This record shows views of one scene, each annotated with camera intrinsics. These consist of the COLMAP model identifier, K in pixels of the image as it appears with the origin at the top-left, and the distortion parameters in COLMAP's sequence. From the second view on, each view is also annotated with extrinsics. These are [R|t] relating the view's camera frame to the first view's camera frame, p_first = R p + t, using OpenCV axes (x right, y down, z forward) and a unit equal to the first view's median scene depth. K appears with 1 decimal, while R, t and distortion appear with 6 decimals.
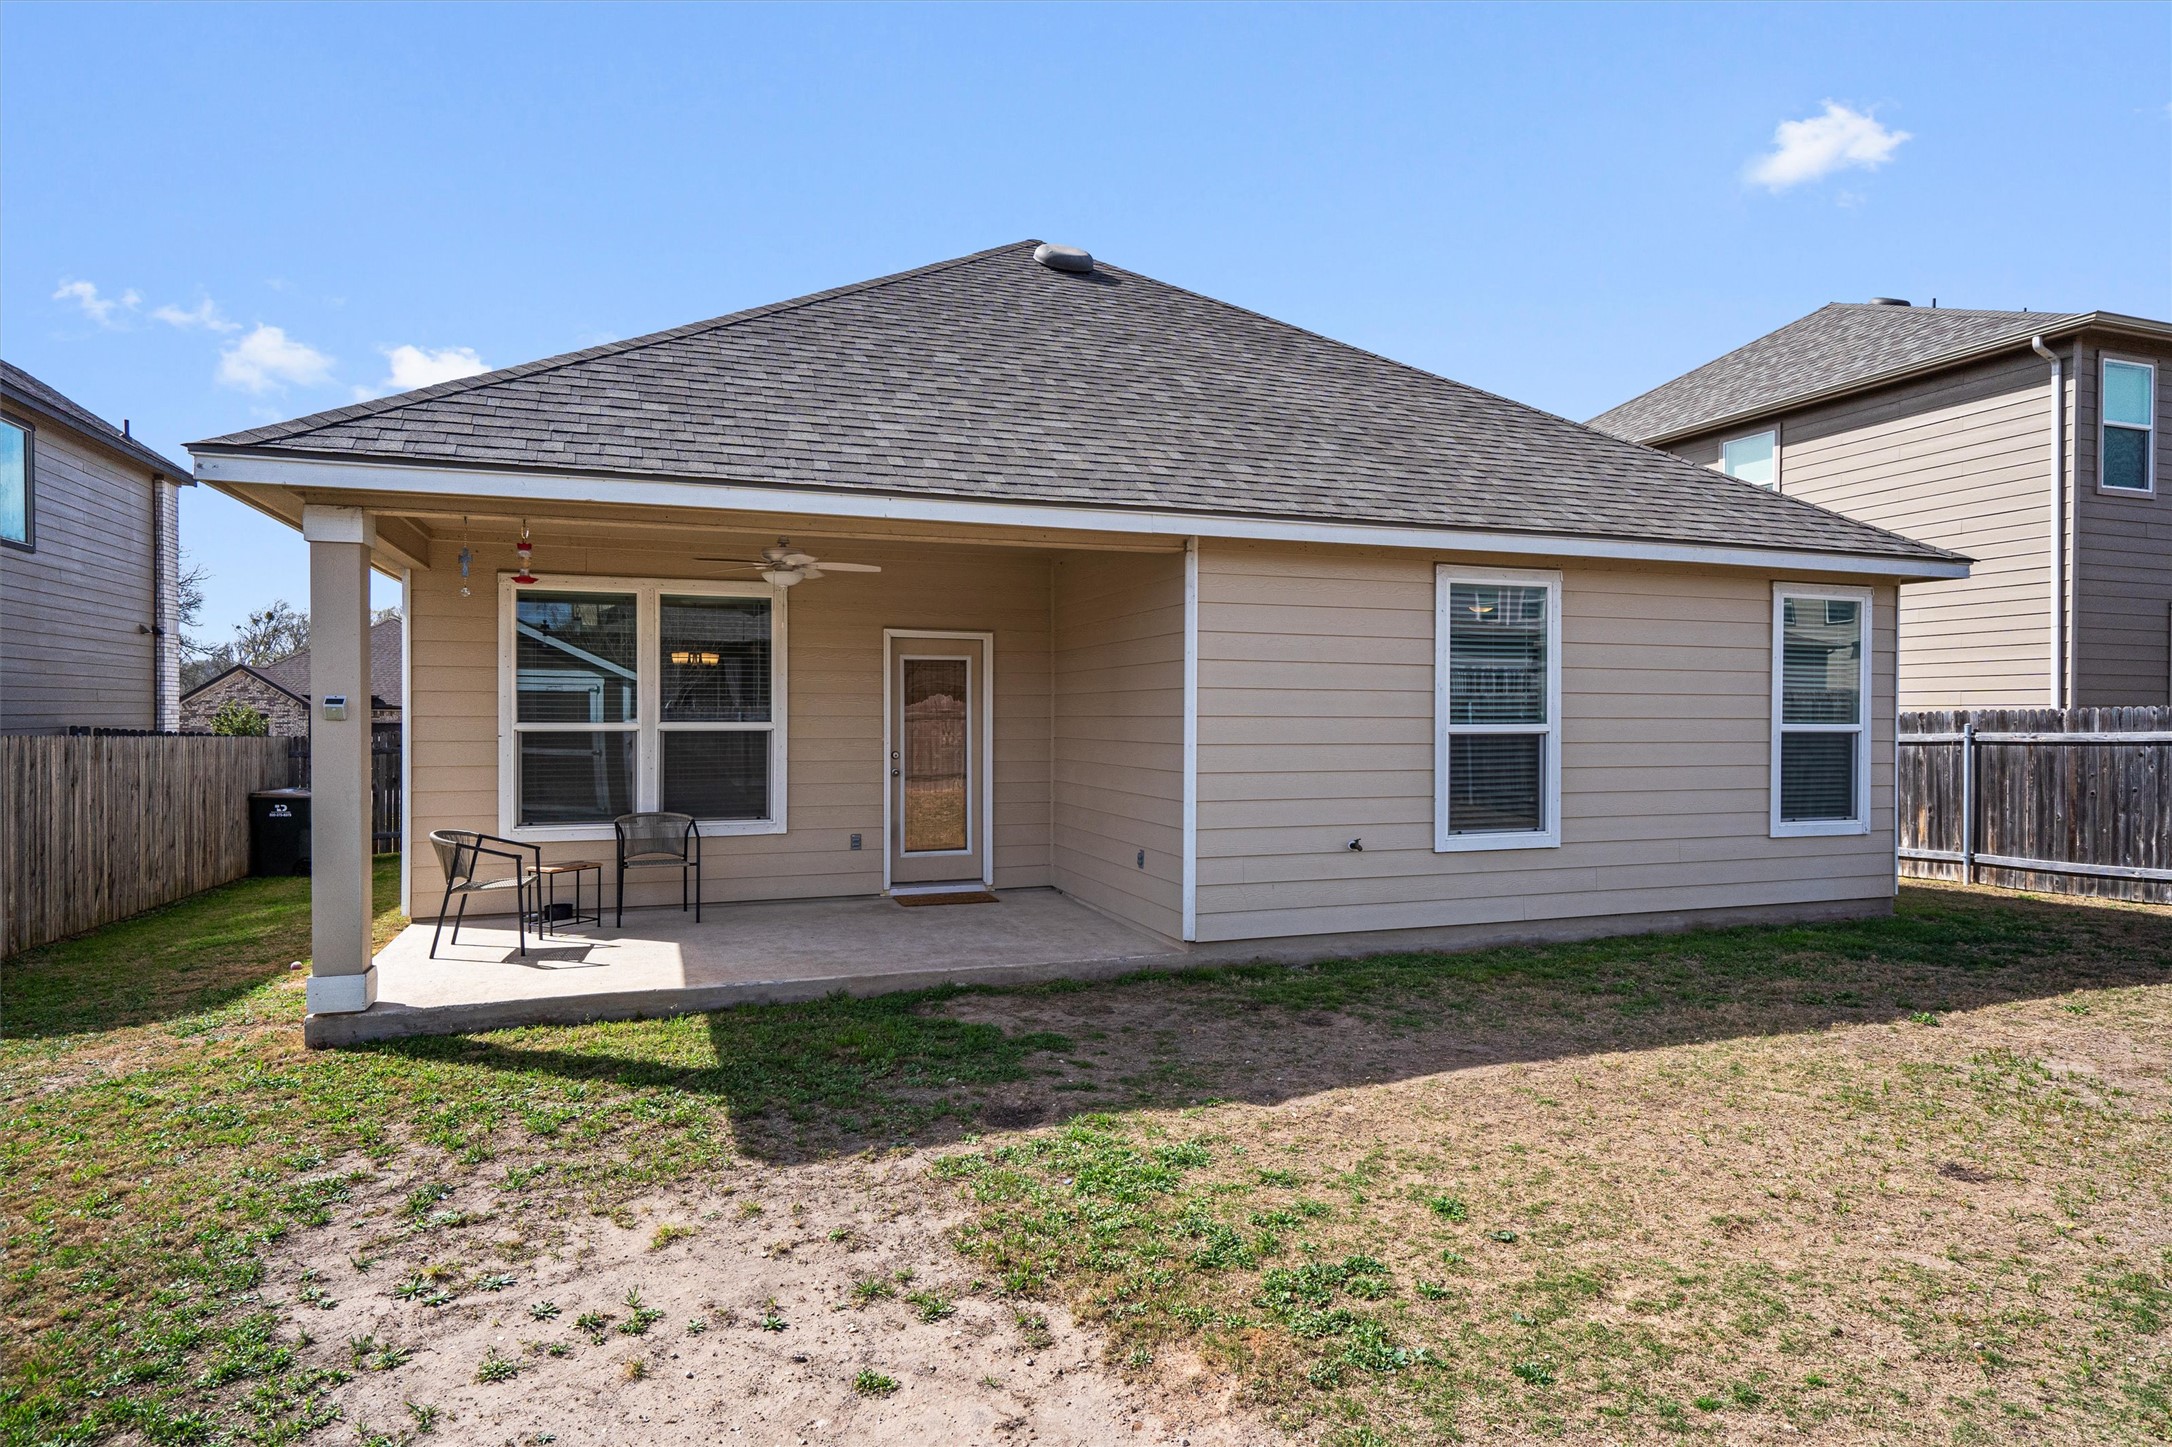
lens RADIAL K [[1157.3, 0, 1082.7], [0, 1157.3, 724.0], [0, 0, 1]] dist [-0.002417, 0.002548]
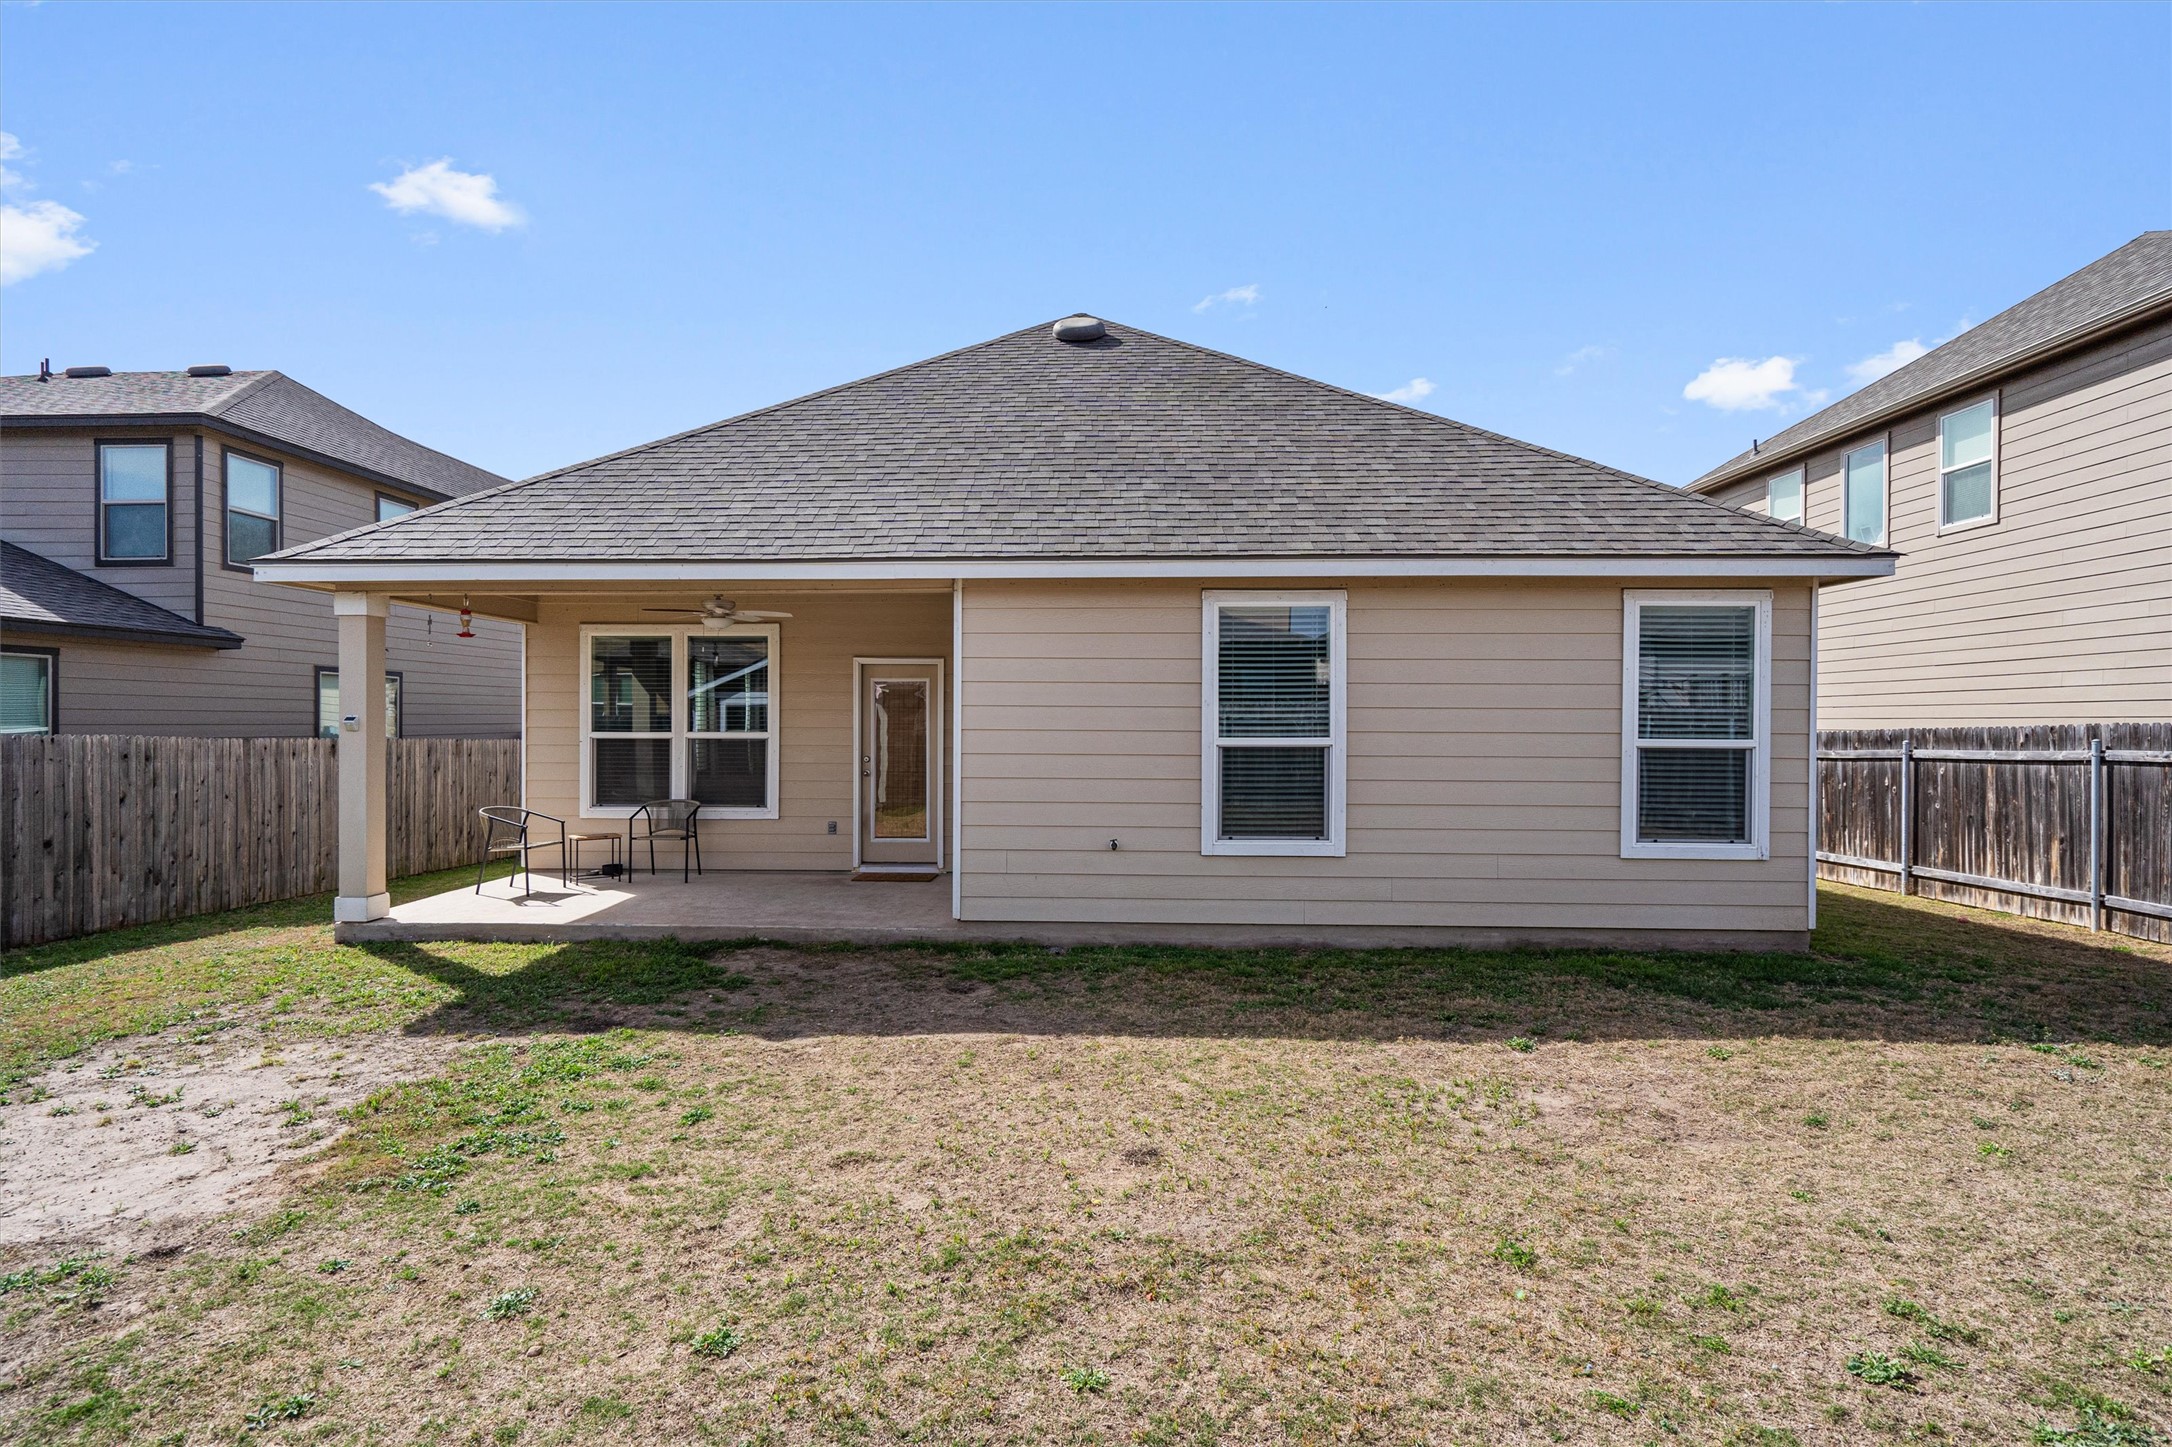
lens RADIAL K [[1060.9, 0, 1079.7], [0, 1060.9, 727.9], [0, 0, 1]] dist [-0.006312, 0.004673]
pose [[0.932745, 0.002994, -0.360525, 0.534909], [-0.004102, 0.999989, -0.002306, -0.005810], [0.360514, 0.003630, 0.932747, 0.025955]]
